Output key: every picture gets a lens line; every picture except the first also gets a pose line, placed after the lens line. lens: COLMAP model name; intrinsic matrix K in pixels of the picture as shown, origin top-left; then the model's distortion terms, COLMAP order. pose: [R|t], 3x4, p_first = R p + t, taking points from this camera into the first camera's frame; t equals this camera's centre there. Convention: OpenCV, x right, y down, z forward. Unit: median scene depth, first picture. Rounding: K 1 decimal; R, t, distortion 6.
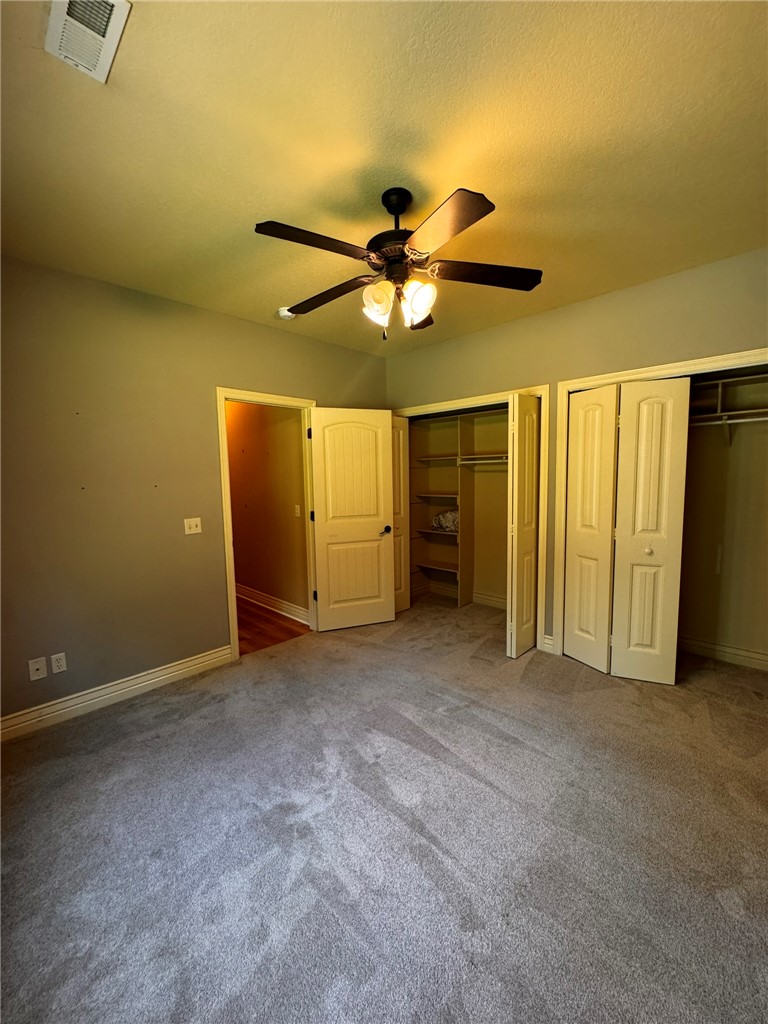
lens RADIAL K [[408.3, 0, 383.5], [0, 408.3, 515.6], [0, 0, 1]] dist [-0.006843, 0.000485]
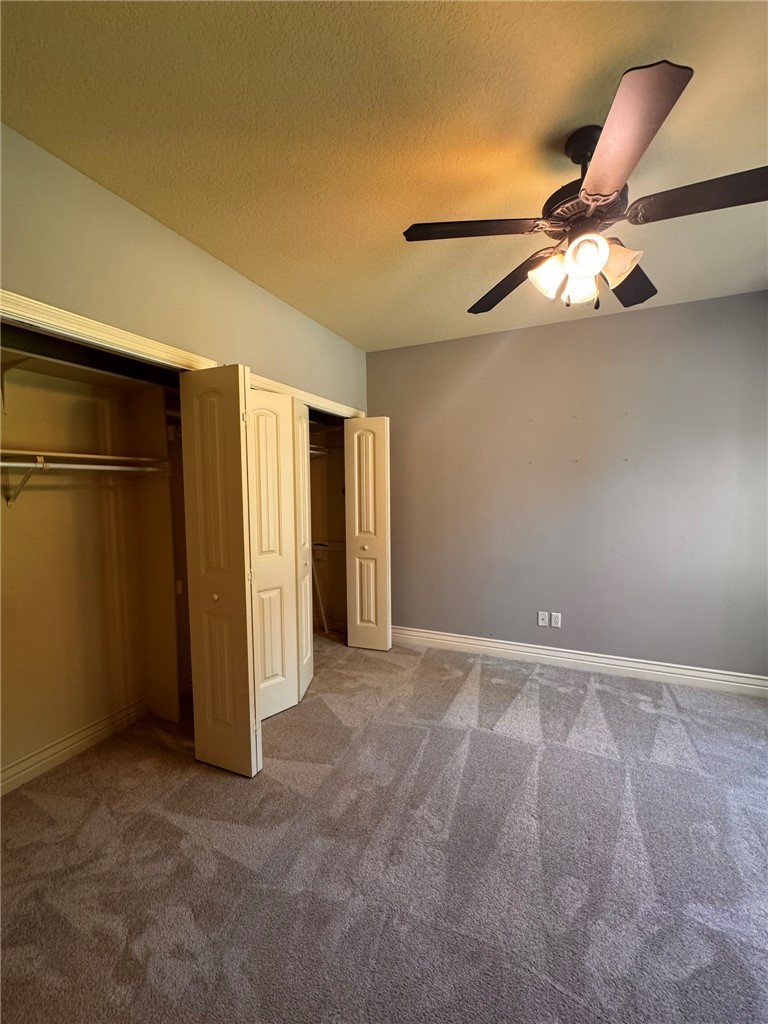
lens RADIAL K [[408.3, 0, 382.5], [0, 408.3, 505.8], [0, 0, 1]] dist [-0.006843, 0.000485]
pose [[-0.357899, -0.019742, 0.933552, -0.372290], [0.107434, 0.992266, 0.062171, -0.096079], [-0.927559, 0.122546, -0.353010, 1.049406]]
